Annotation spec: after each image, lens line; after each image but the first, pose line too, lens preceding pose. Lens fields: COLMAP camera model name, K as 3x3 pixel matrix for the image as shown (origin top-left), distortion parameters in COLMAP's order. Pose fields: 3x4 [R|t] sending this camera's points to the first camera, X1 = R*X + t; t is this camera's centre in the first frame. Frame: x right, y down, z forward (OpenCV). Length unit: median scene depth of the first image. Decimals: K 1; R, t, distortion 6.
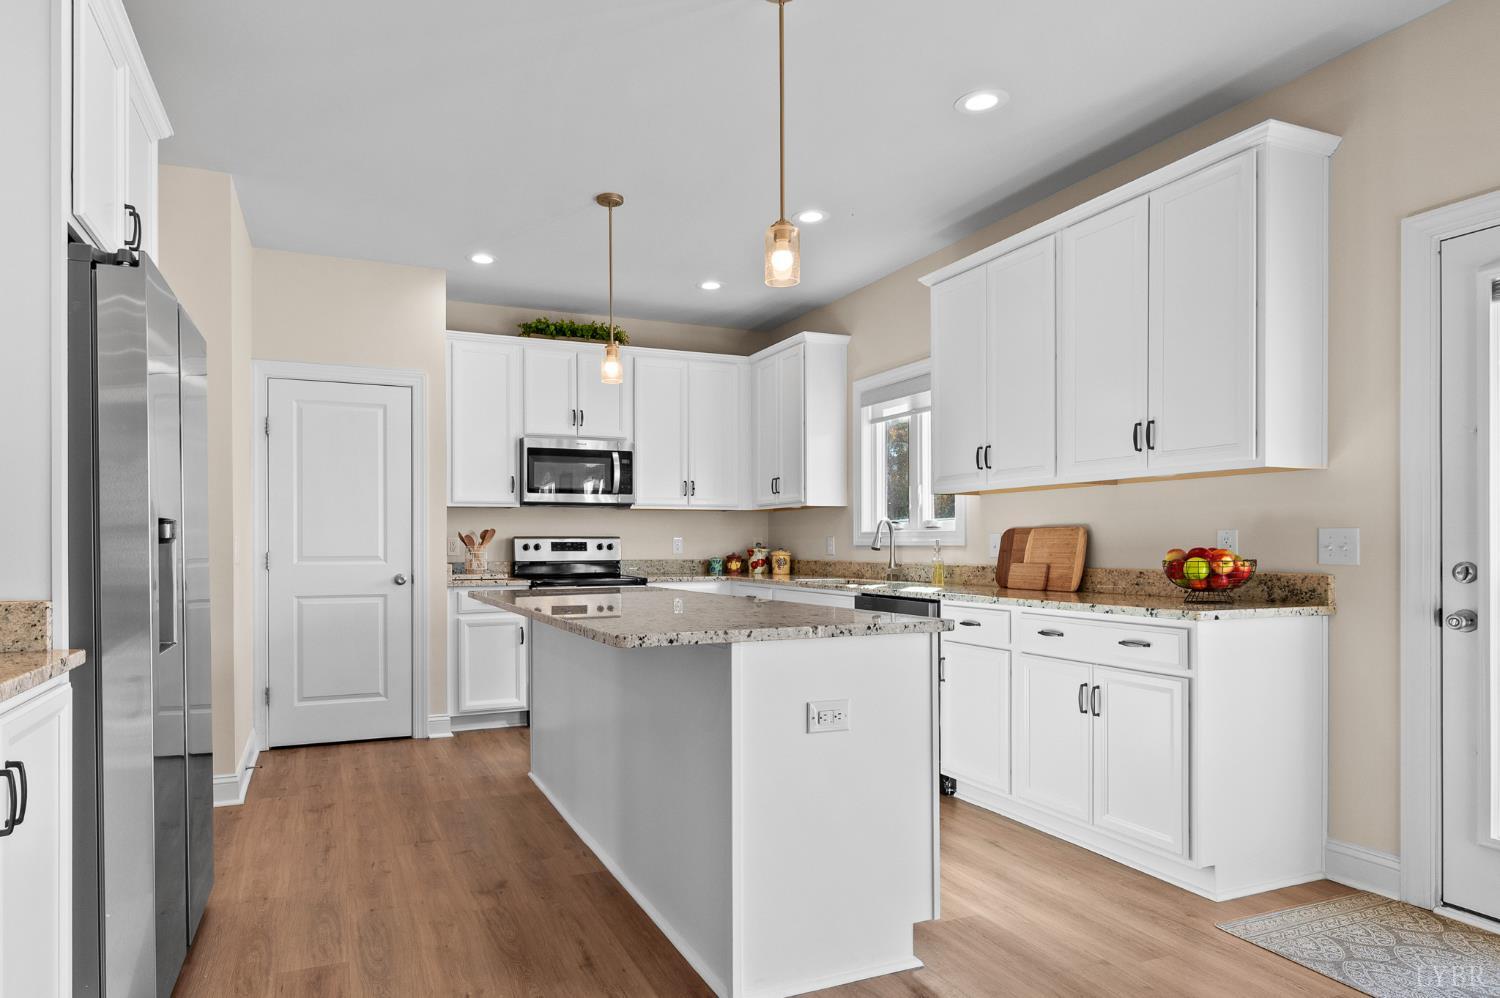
lens RADIAL K [[837.5, 0, 682.1], [0, 837.5, 548.3], [0, 0, 1]] dist [-0.053248, 0.000207]
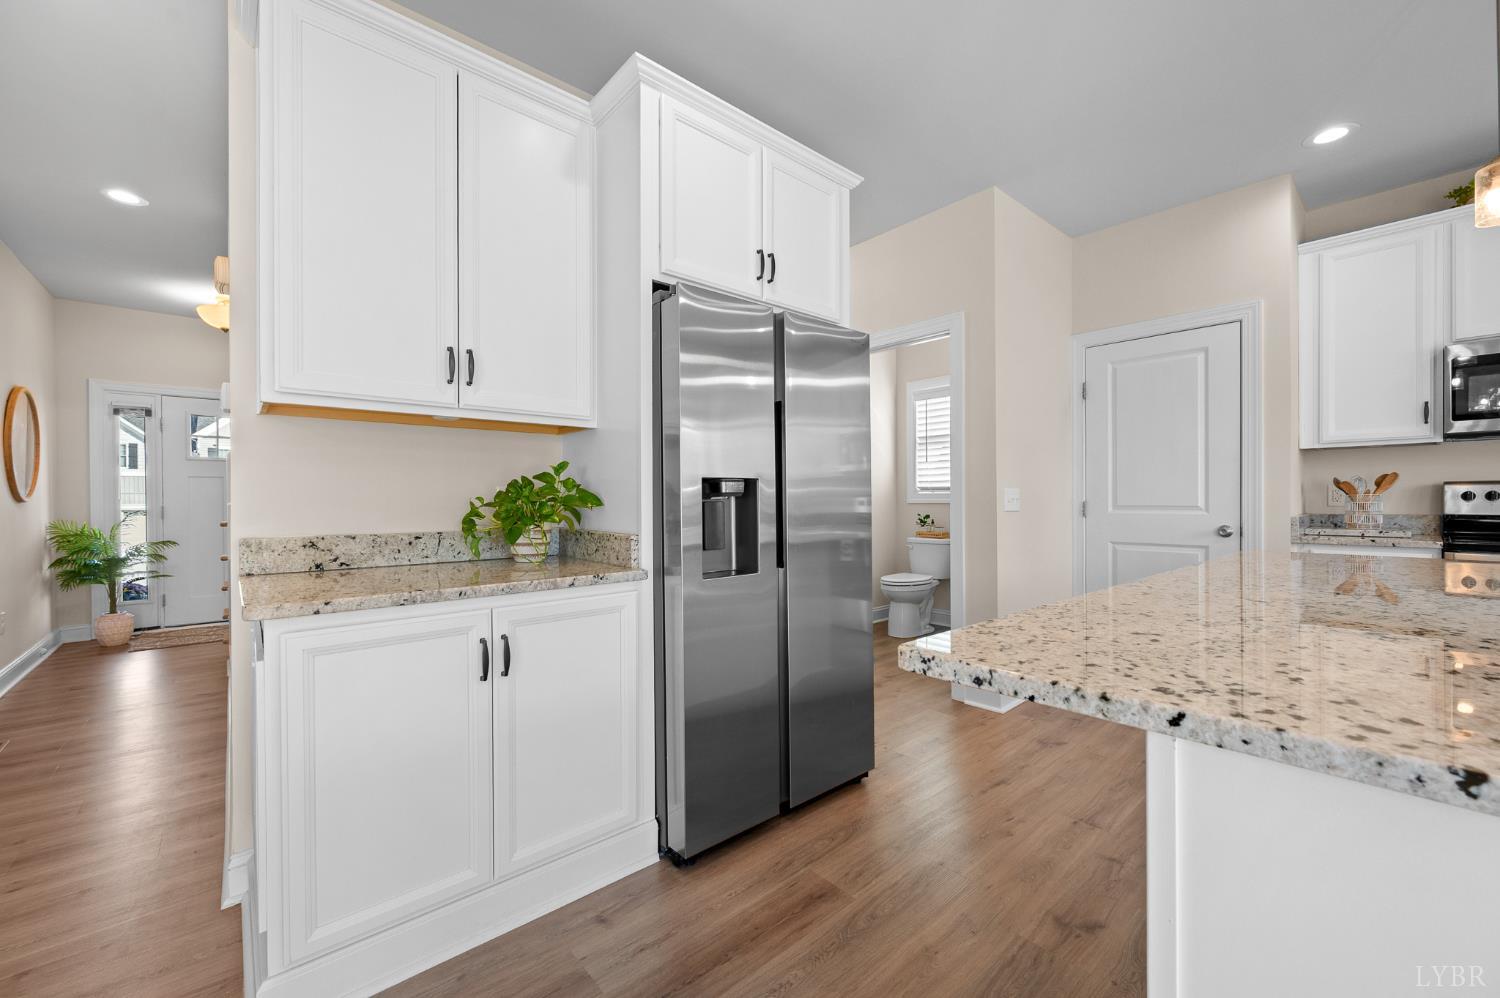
lens RADIAL K [[589.2, 0, 750.0], [0, 589.2, 499.0], [0, 0, 1]] dist [-0.000638, 0.000092]
pose [[0.318520, 0.003772, -0.947908, 0.104335], [0.002491, 0.999985, 0.004816, -0.002973], [0.947913, -0.003896, 0.318506, 0.255254]]
